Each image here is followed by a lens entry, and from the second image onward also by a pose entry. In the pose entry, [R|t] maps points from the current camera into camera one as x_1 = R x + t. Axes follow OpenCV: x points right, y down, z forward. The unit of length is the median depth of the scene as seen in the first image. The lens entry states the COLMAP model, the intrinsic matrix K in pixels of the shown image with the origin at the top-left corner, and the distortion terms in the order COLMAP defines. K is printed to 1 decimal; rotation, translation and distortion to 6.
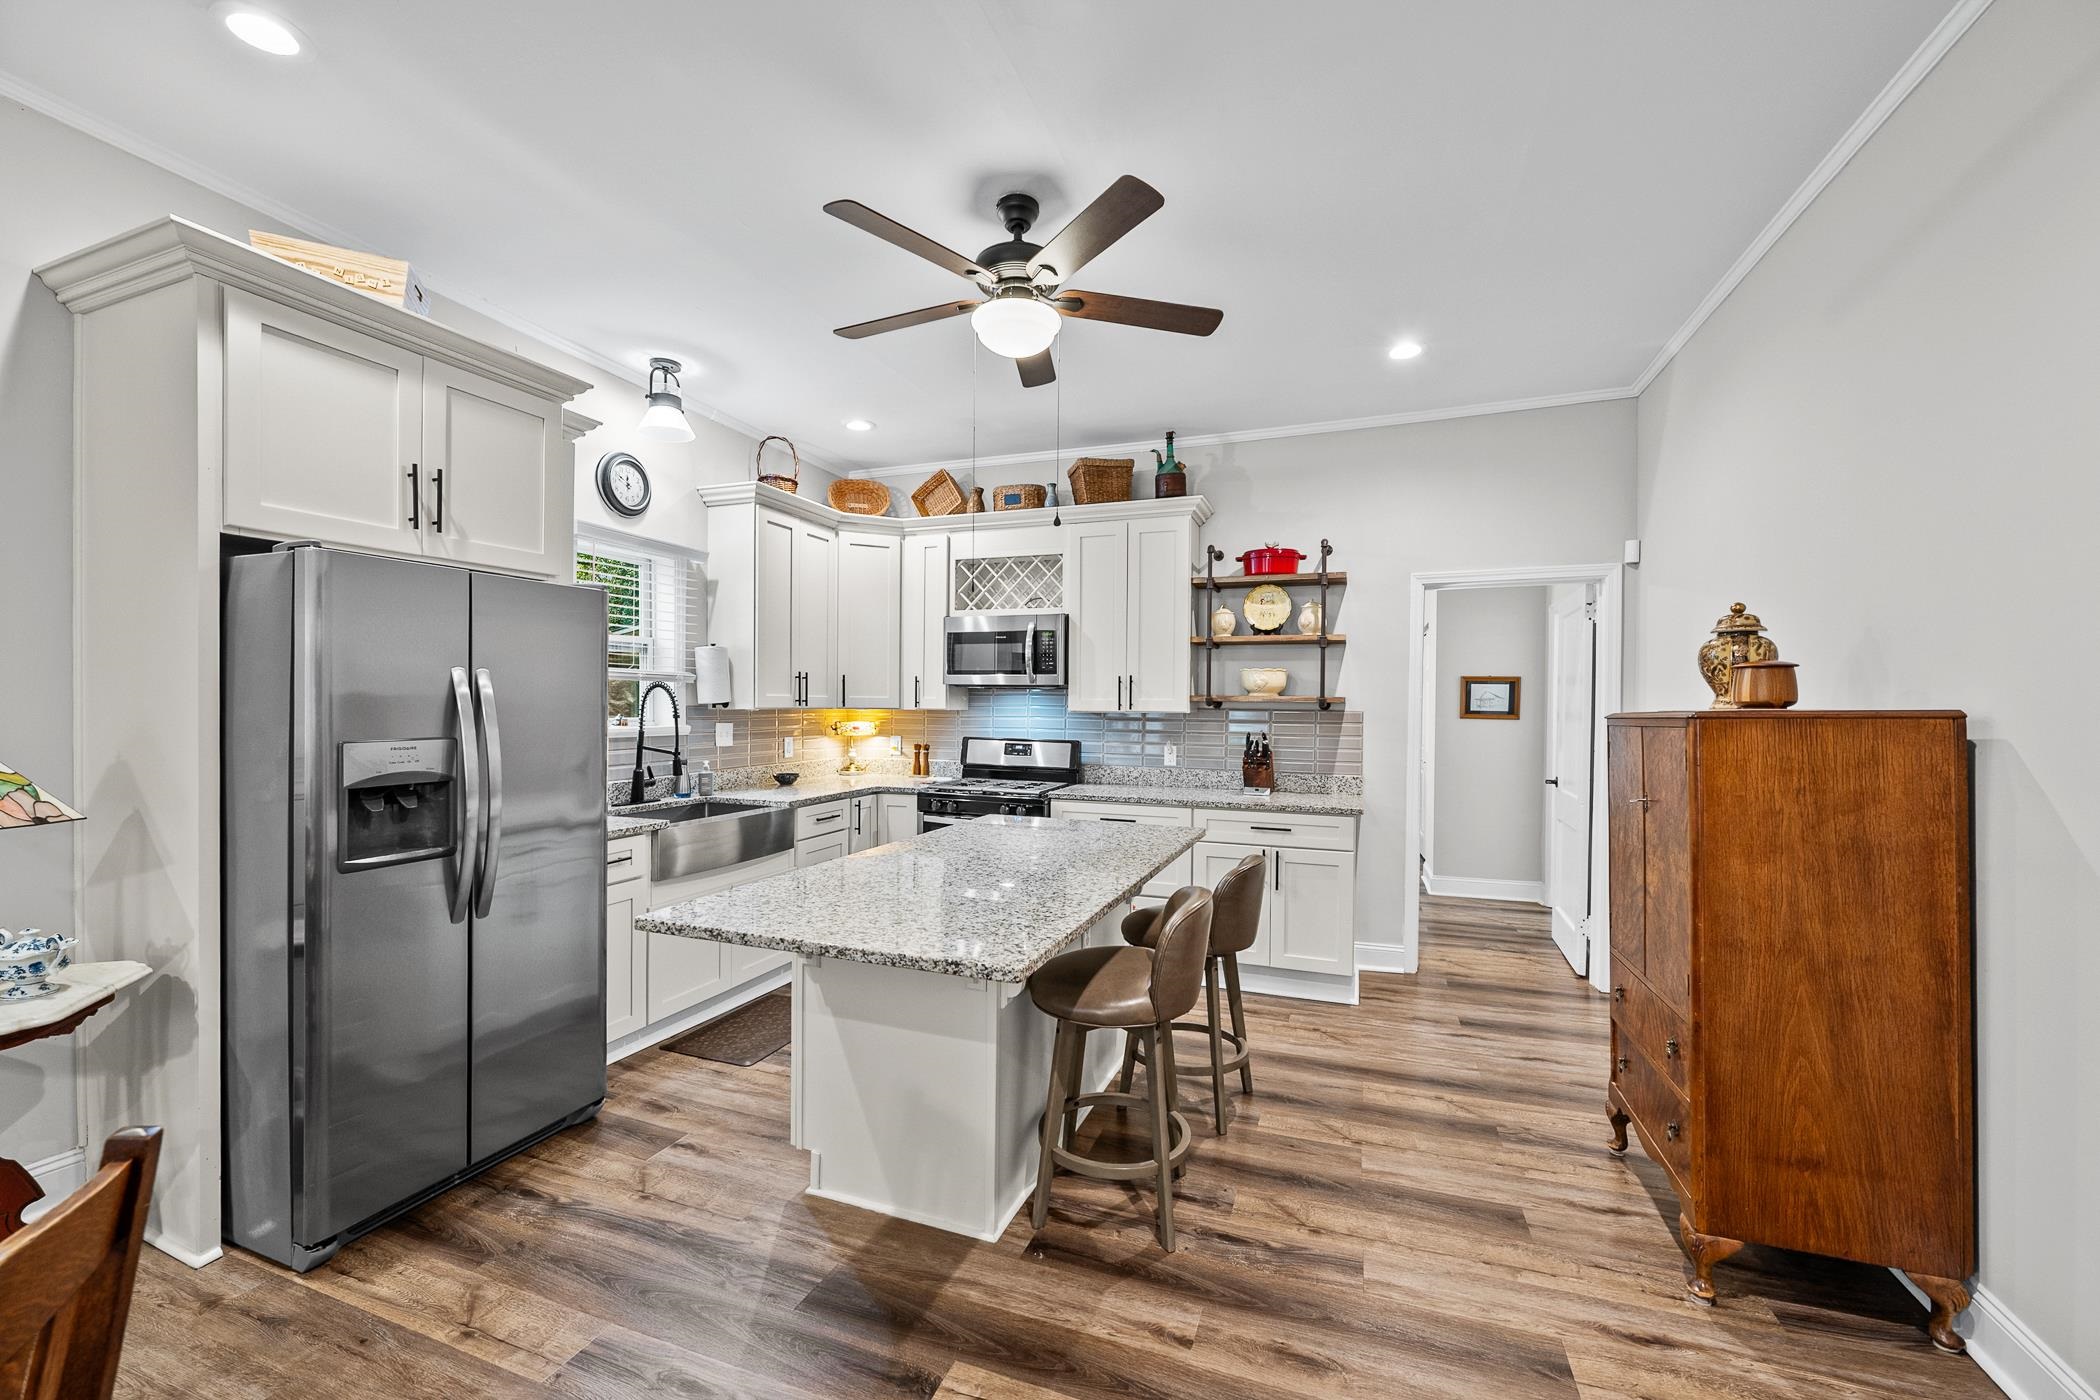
lens RADIAL K [[840.1, 0, 1057.7], [0, 840.1, 713.3], [0, 0, 1]] dist [-0.001857, 0.000825]
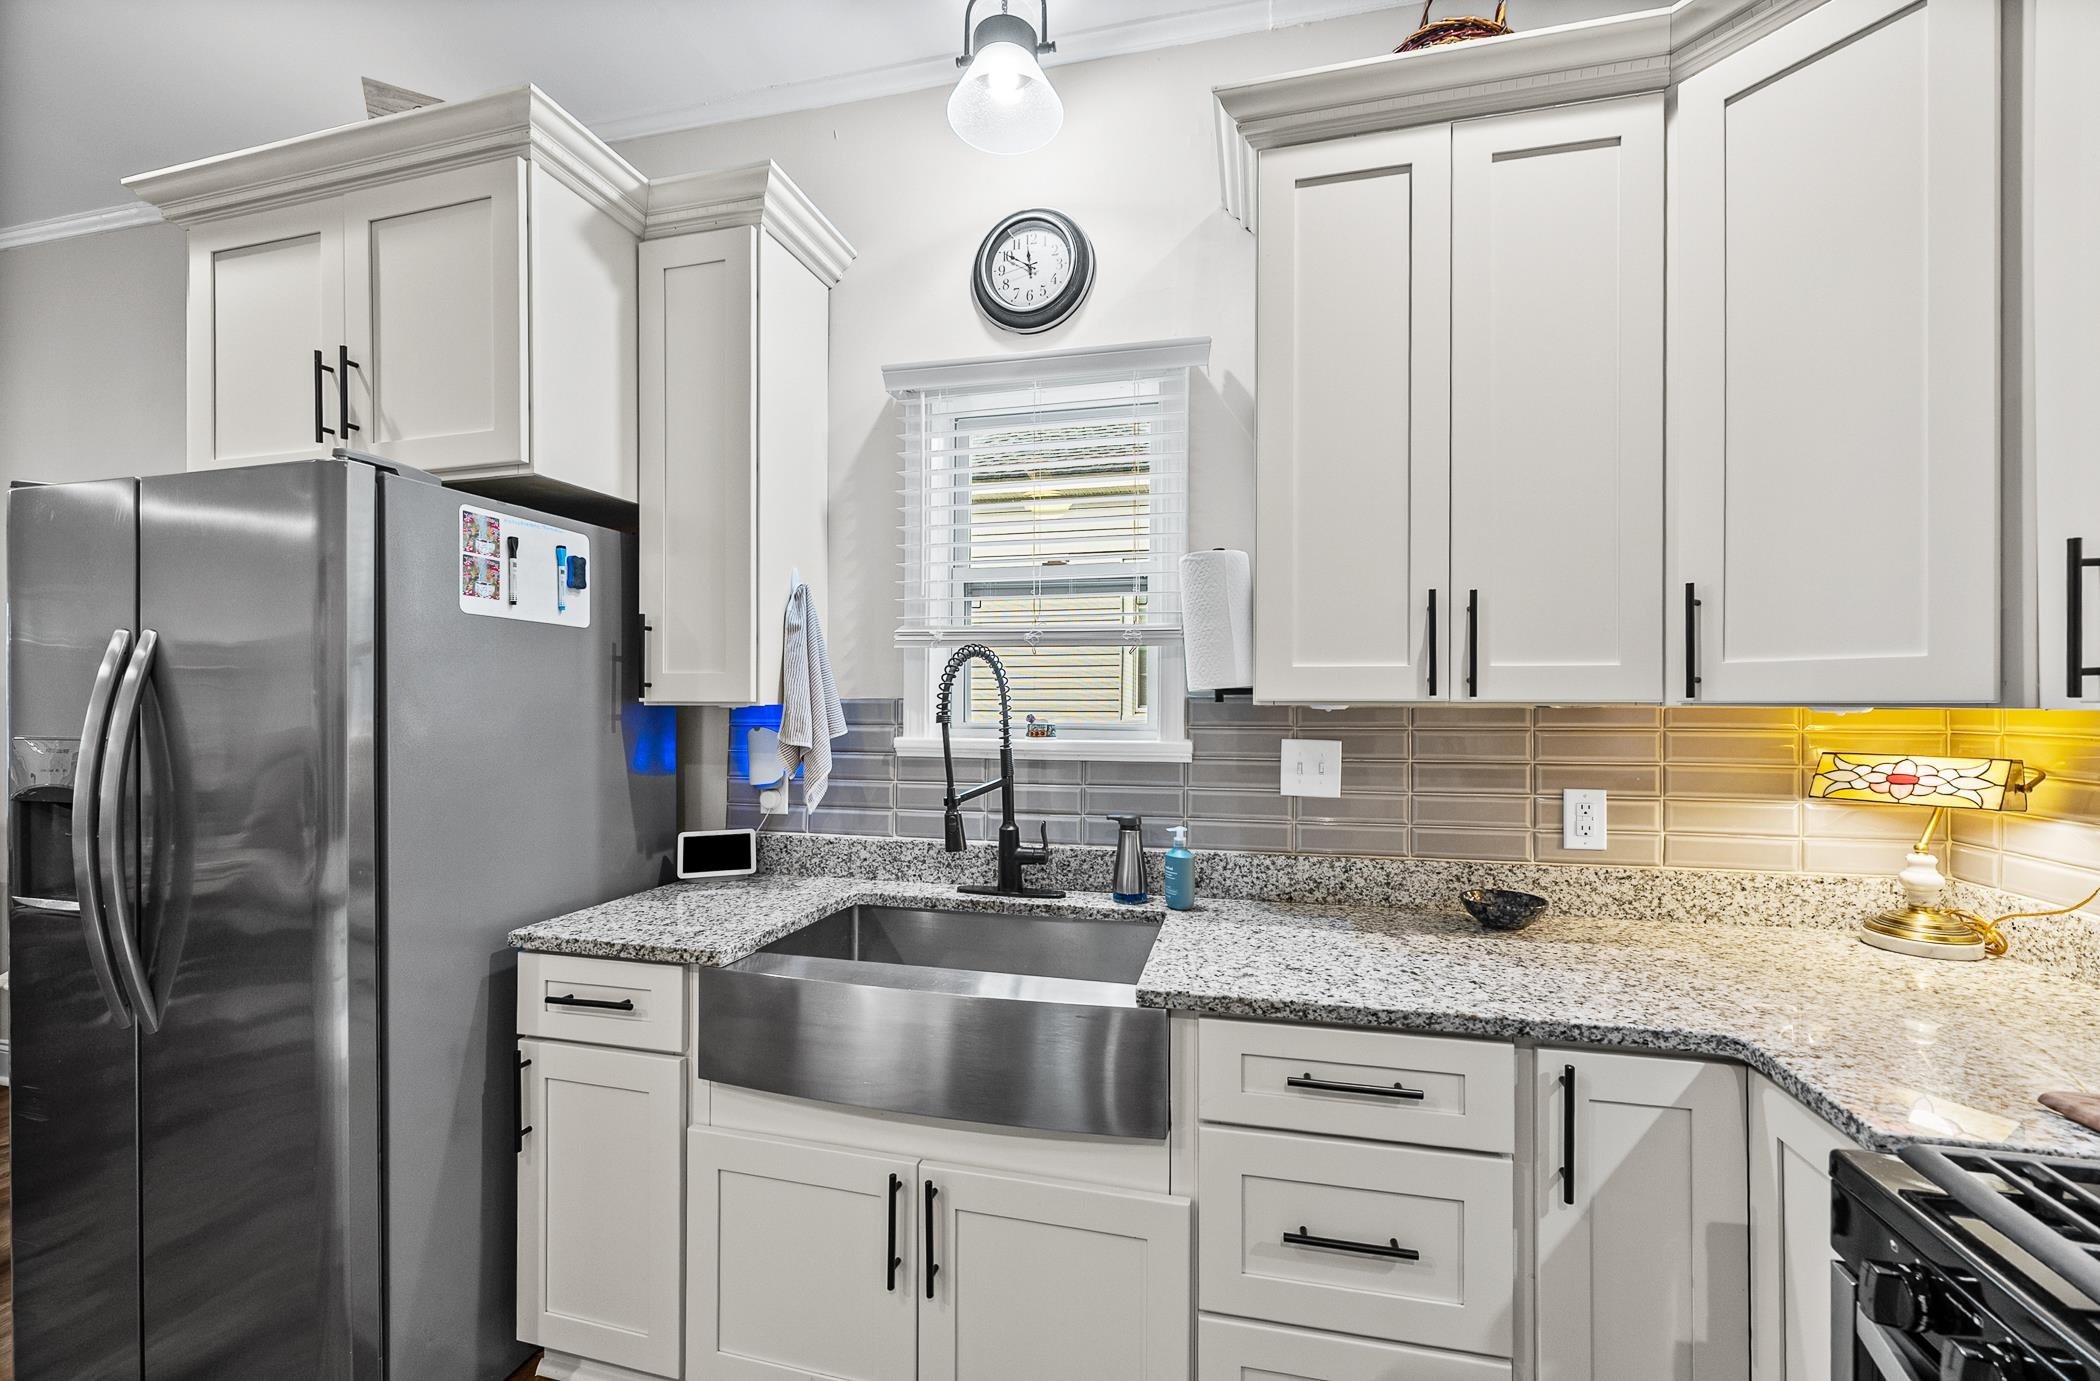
lens RADIAL K [[843.2, 0, 1065.3], [0, 843.2, 706.8], [0, 0, 1]] dist [-0.007661, 0.000623]
pose [[0.103773, -0.003801, -0.994594, 0.000195], [-0.014574, 0.999880, -0.005342, -0.000989], [0.994494, 0.015049, 0.103705, 0.845770]]
